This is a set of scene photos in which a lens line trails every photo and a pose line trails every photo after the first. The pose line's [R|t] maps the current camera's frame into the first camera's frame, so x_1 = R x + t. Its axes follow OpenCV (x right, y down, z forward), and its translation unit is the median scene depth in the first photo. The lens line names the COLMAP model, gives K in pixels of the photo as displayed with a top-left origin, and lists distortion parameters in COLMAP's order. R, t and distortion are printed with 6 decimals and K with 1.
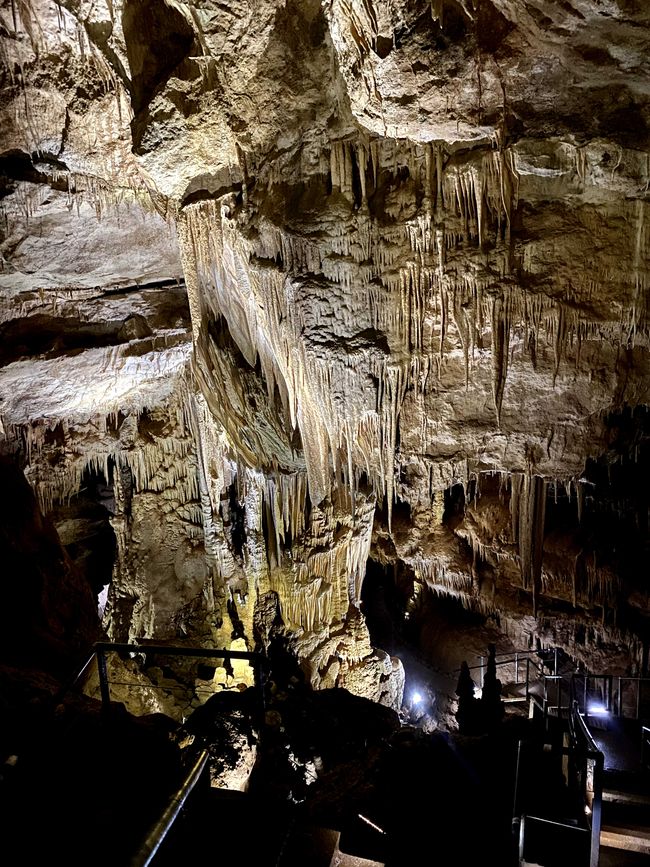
lens RADIAL K [[659.8, 0, 325.0], [0, 659.8, 433.5], [0, 0, 1]] dist [0.100471, -0.248652]
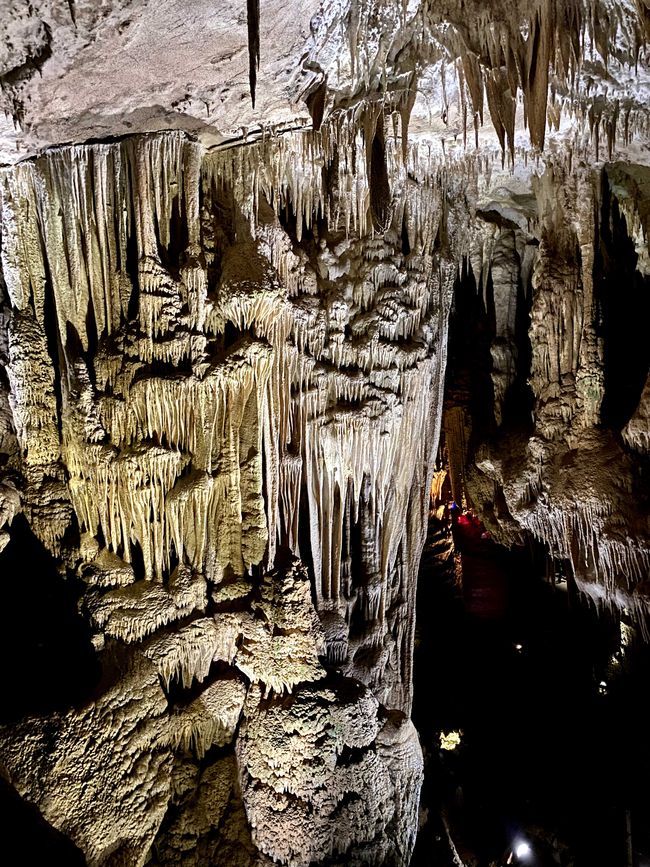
lens RADIAL K [[659.8, 0, 325.0], [0, 659.8, 433.5], [0, 0, 1]] dist [0.100471, -0.248652]
pose [[0.882105, 0.034338, -0.469799, 0.275282], [-0.090915, 0.990998, -0.098272, 0.245026], [0.462196, 0.129398, 0.877286, 0.696594]]
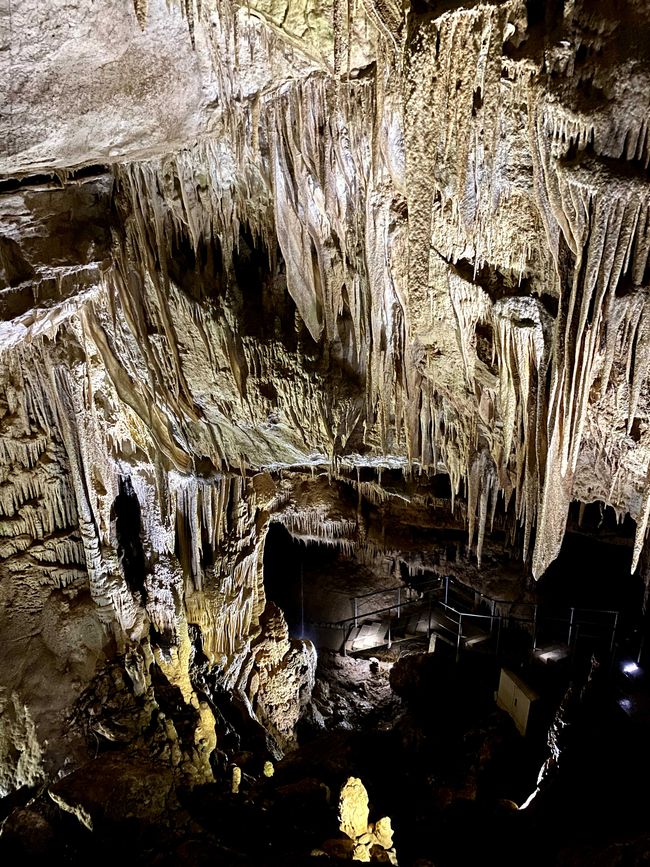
lens RADIAL K [[666.0, 0, 325.0], [0, 666.0, 433.5], [0, 0, 1]] dist [0.005584, 0.001467]
pose [[0.856300, -0.164120, 0.489709, -0.272116], [0.071398, 0.976681, 0.202478, -0.095660], [-0.511520, -0.138418, 0.848049, 0.351693]]
